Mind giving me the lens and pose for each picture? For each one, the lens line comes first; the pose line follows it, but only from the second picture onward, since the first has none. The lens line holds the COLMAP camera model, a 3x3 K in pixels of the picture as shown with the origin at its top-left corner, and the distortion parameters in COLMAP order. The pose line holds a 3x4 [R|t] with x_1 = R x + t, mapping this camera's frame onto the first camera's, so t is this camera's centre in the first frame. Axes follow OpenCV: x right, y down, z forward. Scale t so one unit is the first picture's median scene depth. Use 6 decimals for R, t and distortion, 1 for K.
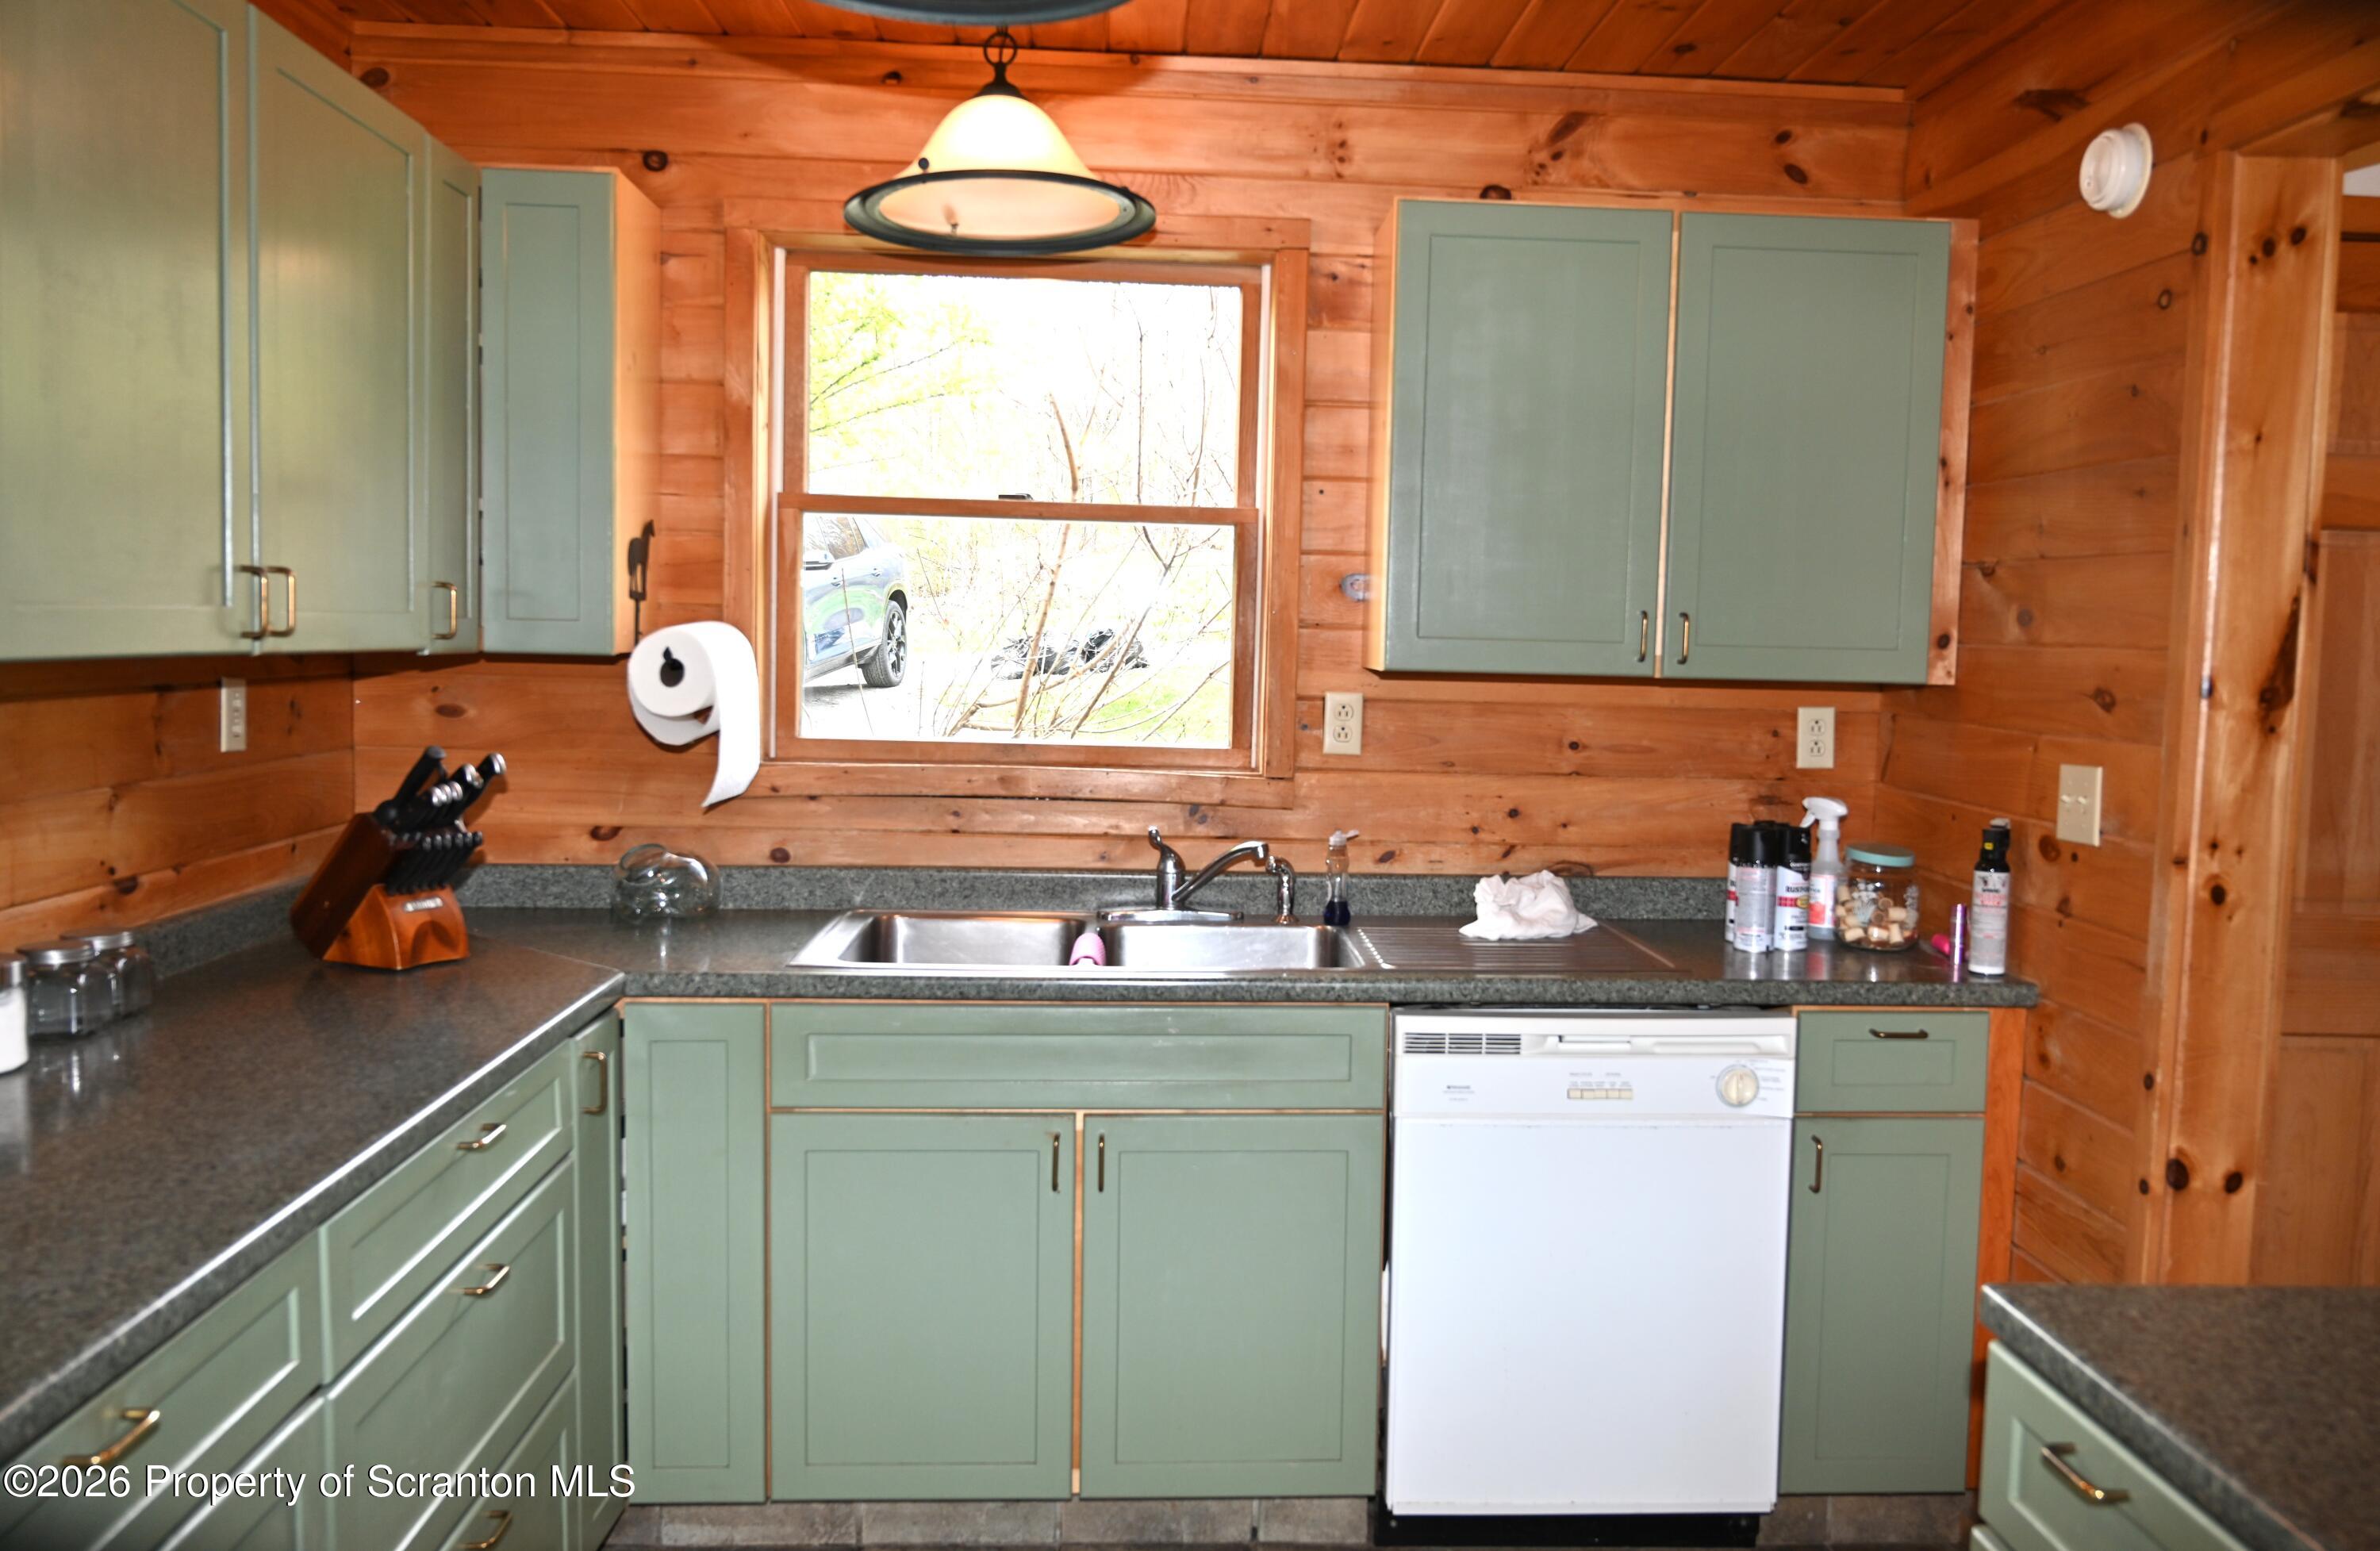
lens RADIAL K [[1883.2, 0, 1190.0], [0, 1883.2, 775.5], [0, 0, 1]] dist [-0.004585, -0.002678]
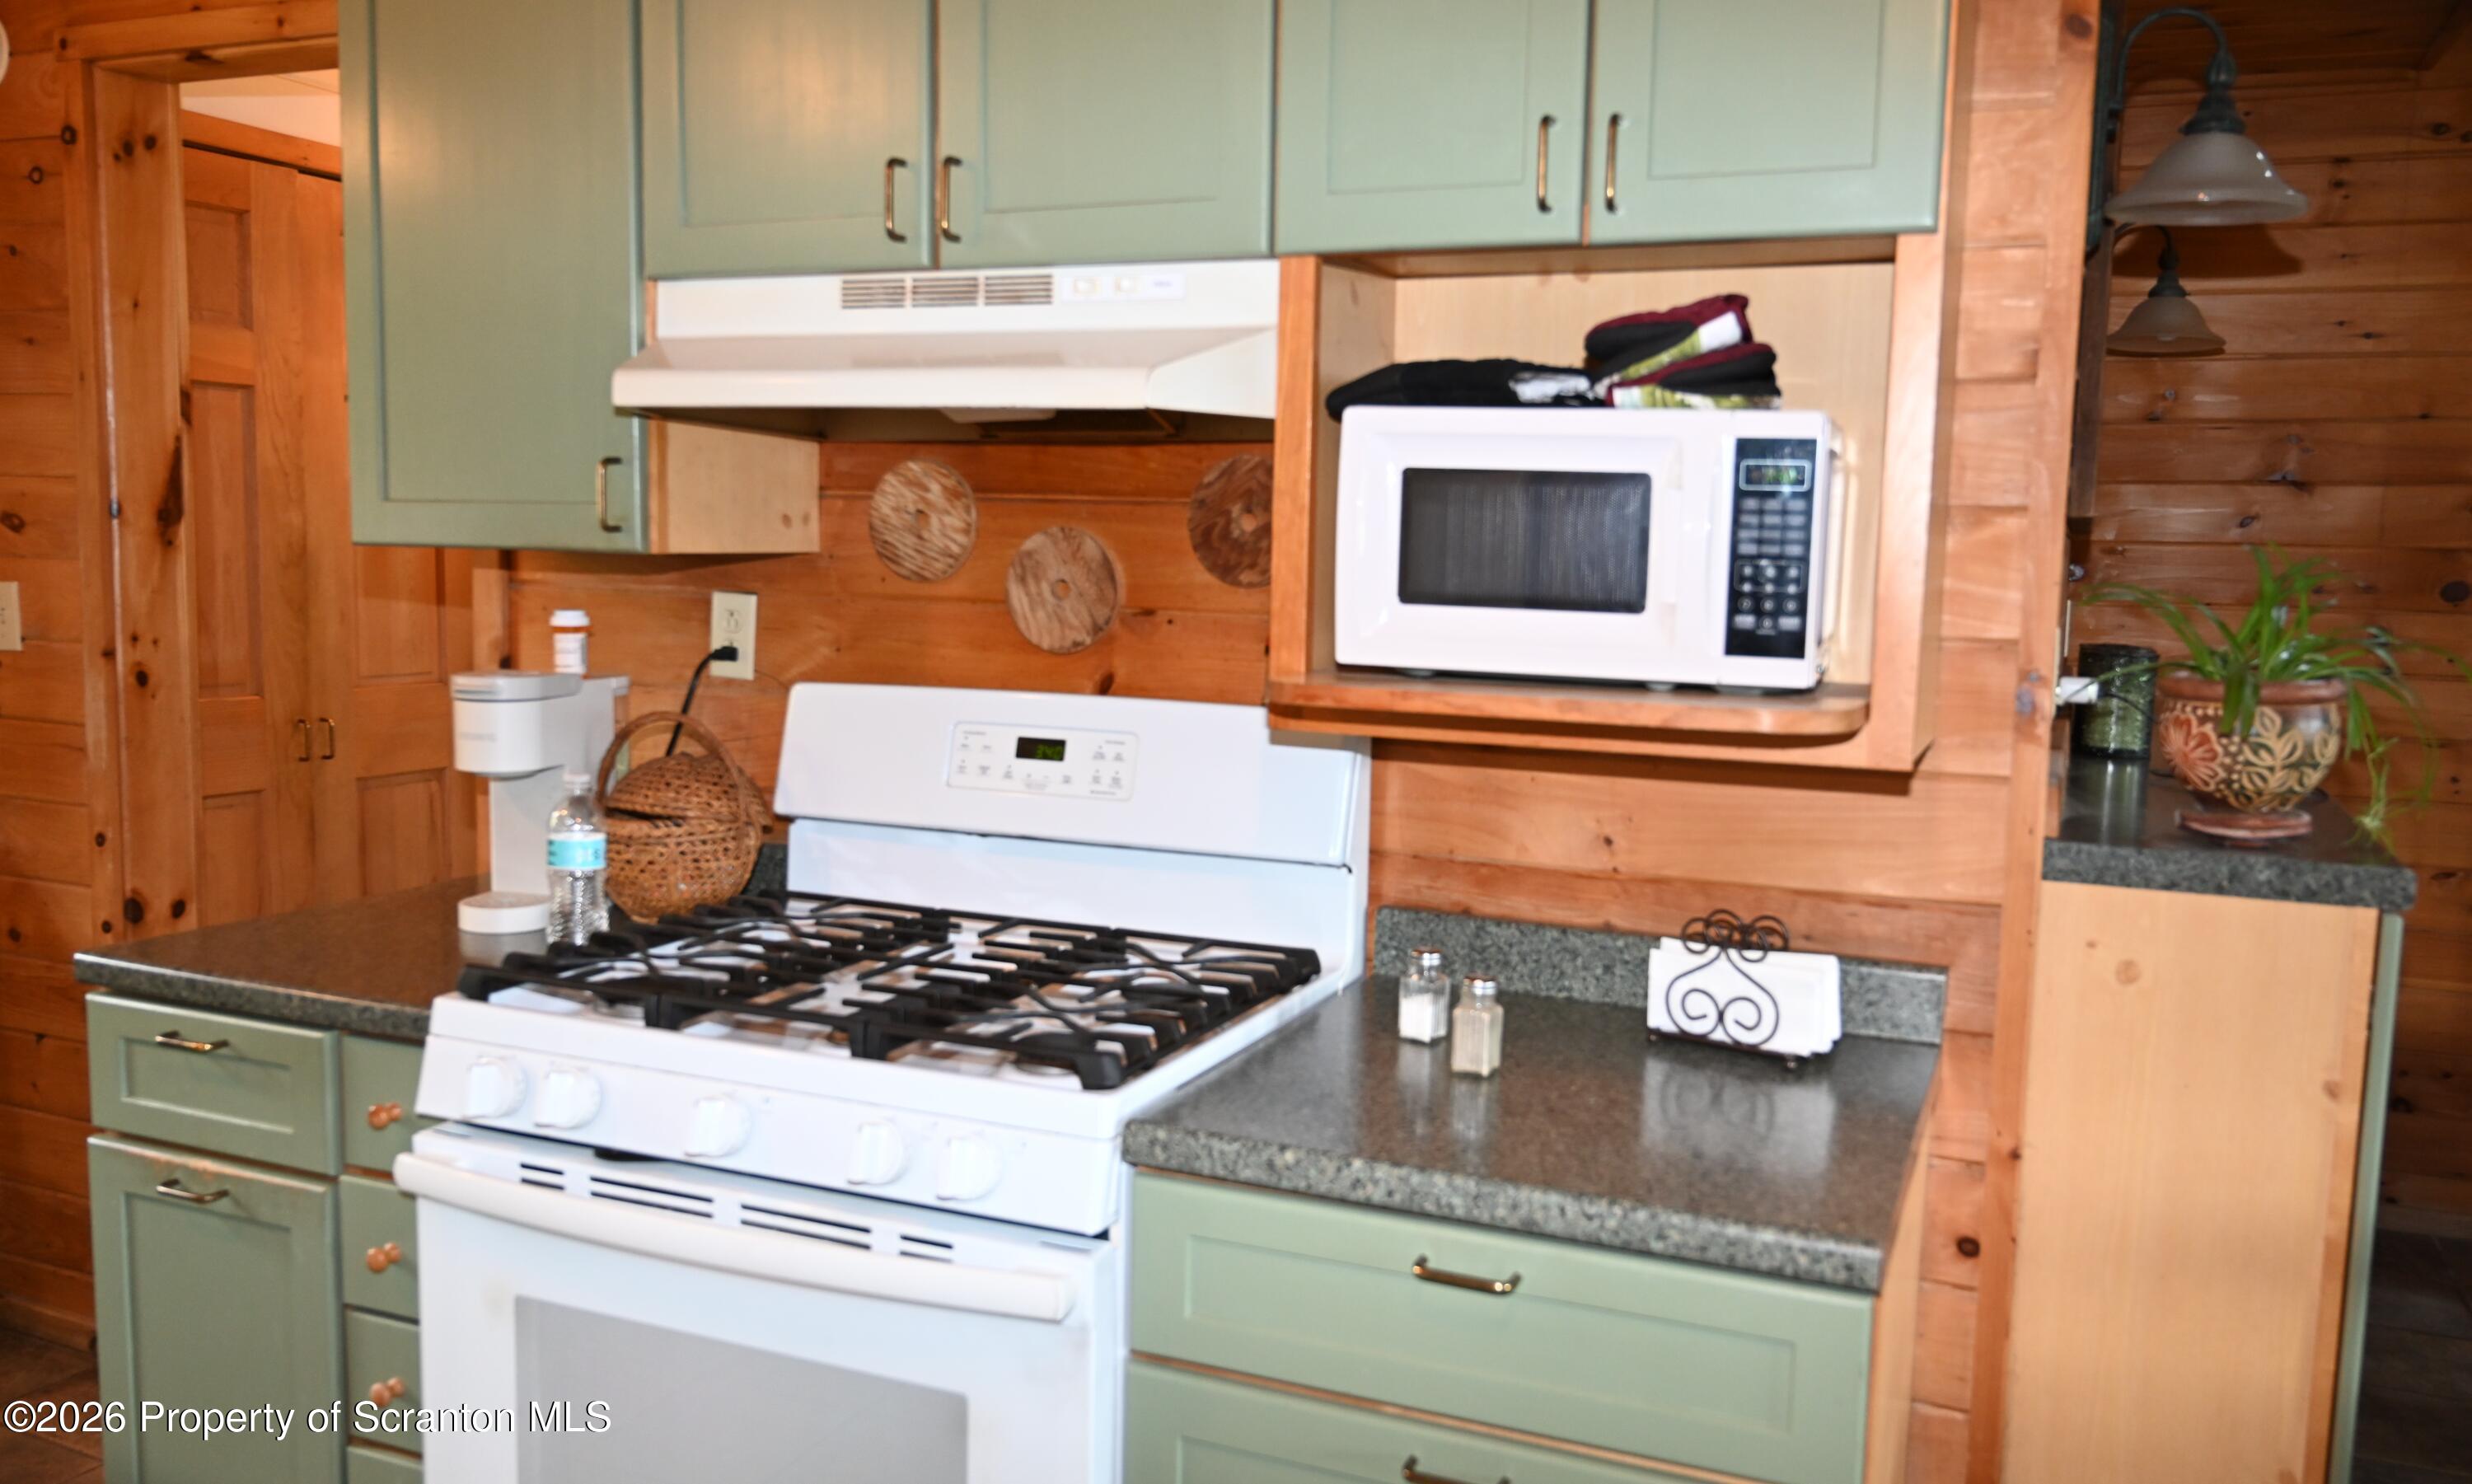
lens RADIAL K [[1872.7, 0, 1236.0], [0, 1872.7, 742.0], [0, 0, 1]] dist [0.005578, 0.003910]
pose [[0.455290, -0.111650, 0.883315, -0.218524], [0.056955, 0.993726, 0.096250, 0.027444], [-0.888520, 0.006487, 0.458792, -0.200606]]
